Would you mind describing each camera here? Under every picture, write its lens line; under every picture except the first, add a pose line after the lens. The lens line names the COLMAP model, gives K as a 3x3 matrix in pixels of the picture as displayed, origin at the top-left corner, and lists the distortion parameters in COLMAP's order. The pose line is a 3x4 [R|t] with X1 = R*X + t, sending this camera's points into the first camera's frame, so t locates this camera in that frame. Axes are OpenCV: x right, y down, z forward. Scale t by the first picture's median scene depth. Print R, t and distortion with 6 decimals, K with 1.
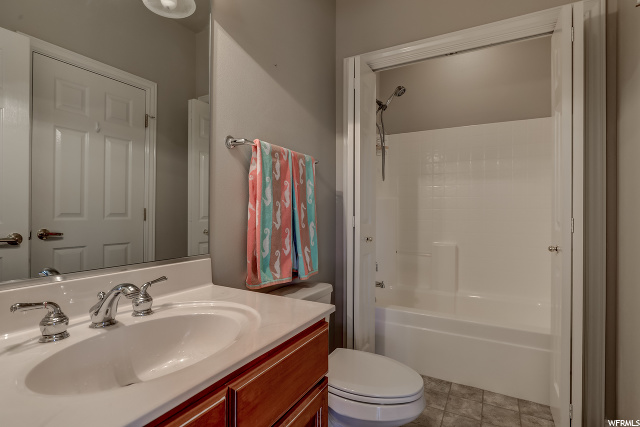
lens RADIAL K [[318.1, 0, 320.5], [0, 318.1, 212.2], [0, 0, 1]] dist [0.000889, -0.000148]
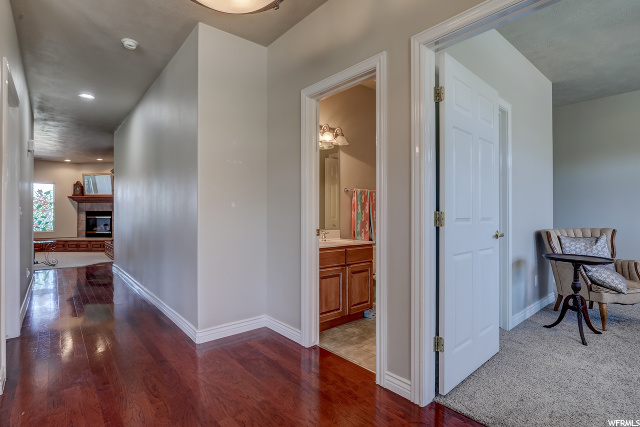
lens RADIAL K [[318.1, 0, 319.1], [0, 318.1, 214.3], [0, 0, 1]] dist [0.000889, -0.000148]
pose [[0.936610, -0.003541, -0.350356, 0.462444], [0.004190, 0.999991, 0.001095, -0.007454], [0.350349, -0.002493, 0.936616, -1.652923]]
